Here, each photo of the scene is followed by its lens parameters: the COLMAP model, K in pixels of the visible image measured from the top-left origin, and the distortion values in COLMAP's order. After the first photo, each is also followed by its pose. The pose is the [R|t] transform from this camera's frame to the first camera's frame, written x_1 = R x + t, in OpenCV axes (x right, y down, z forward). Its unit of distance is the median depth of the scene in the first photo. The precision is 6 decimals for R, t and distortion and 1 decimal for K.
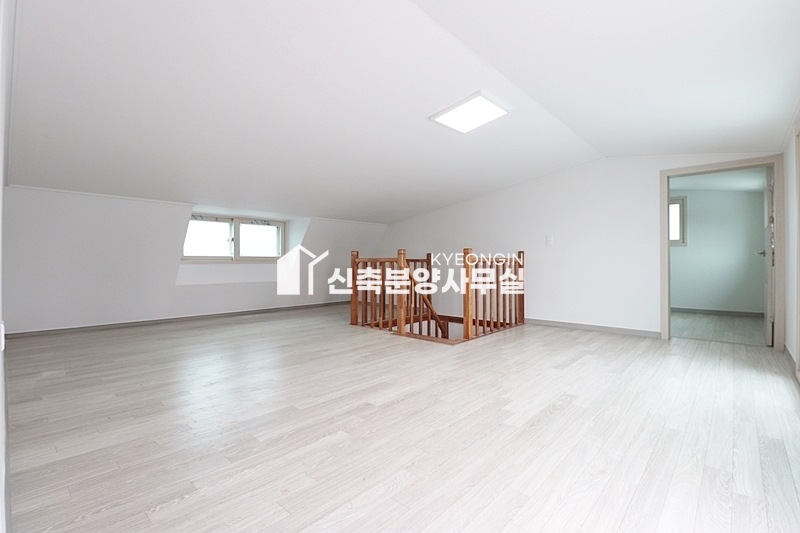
lens RADIAL K [[371.3, 0, 407.9], [0, 371.3, 261.3], [0, 0, 1]] dist [-0.000934, -0.000296]
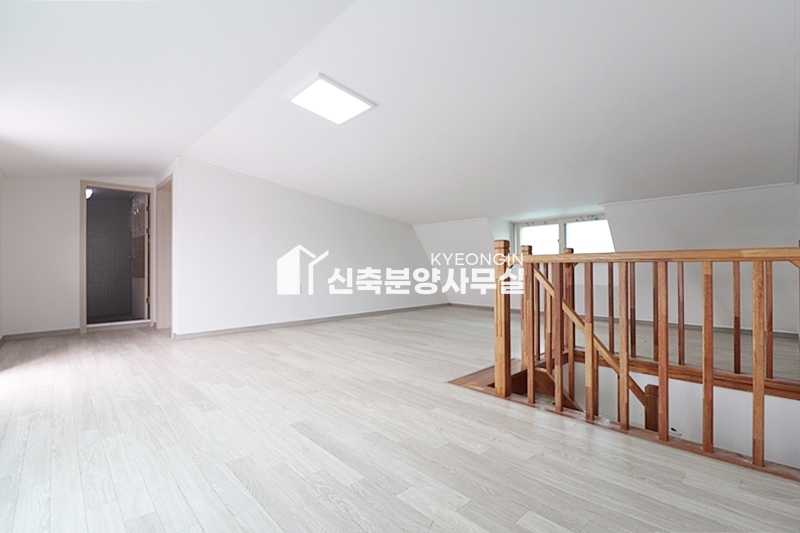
lens RADIAL K [[371.3, 0, 407.9], [0, 371.3, 261.3], [0, 0, 1]] dist [-0.000934, -0.000296]
pose [[-0.089601, -0.003409, -0.995972, 1.202879], [0.012702, 0.999909, -0.004565, -0.003648], [0.995897, -0.013060, -0.089549, 1.431833]]
